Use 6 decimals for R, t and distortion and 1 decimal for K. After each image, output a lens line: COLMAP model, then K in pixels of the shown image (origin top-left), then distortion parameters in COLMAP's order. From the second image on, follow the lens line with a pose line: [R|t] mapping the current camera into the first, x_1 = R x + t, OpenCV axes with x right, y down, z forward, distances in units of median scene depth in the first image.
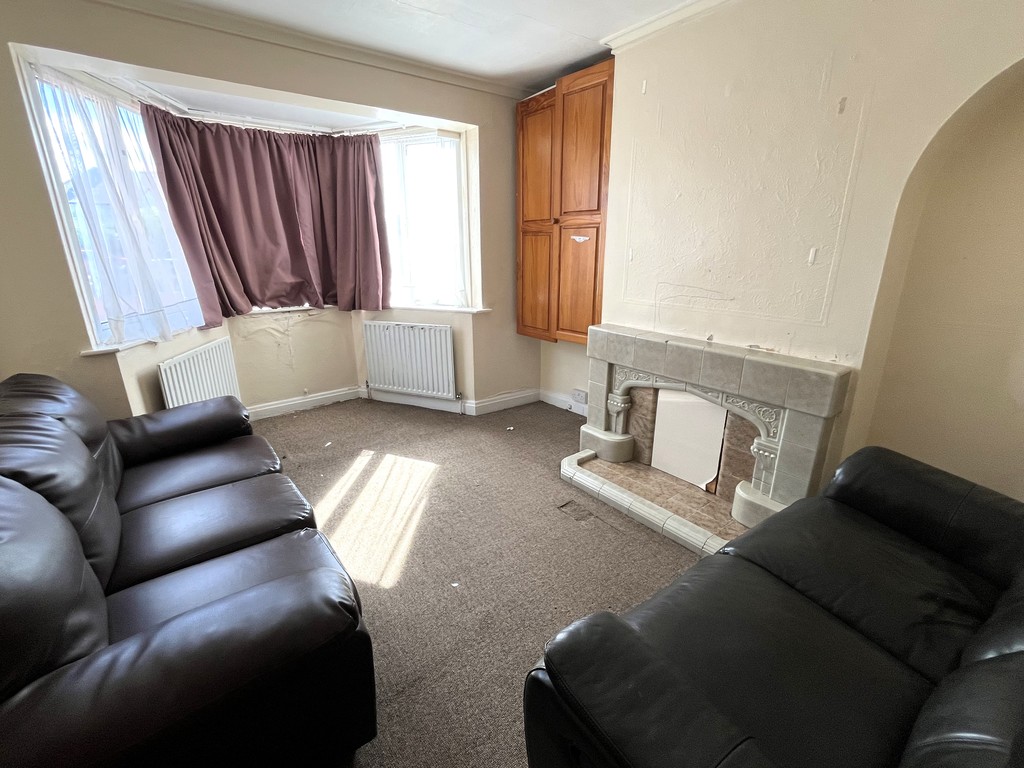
lens RADIAL K [[451.4, 0, 515.3], [0, 451.4, 383.0], [0, 0, 1]] dist [-0.001152, -0.000922]
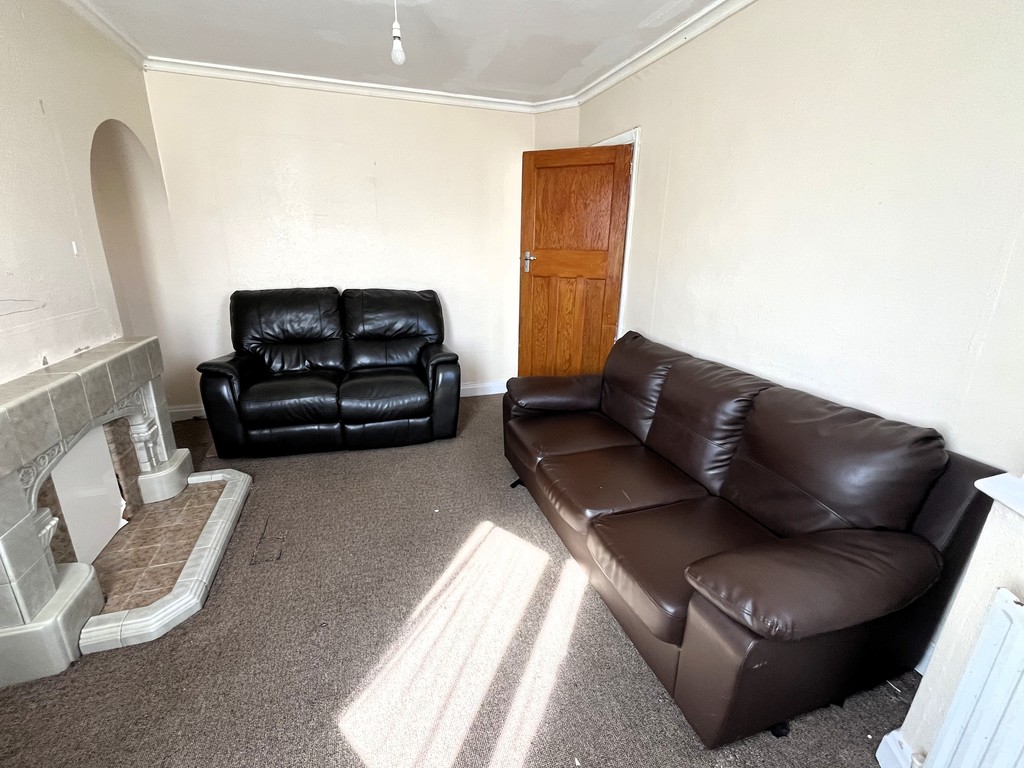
lens RADIAL K [[451.4, 0, 511.2], [0, 451.4, 384.5], [0, 0, 1]] dist [-0.001152, -0.000922]
pose [[-0.941010, -0.116419, 0.317720, -0.552754], [0.081978, 0.832545, 0.547858, -0.425342], [-0.328298, 0.541586, -0.773889, 1.380193]]
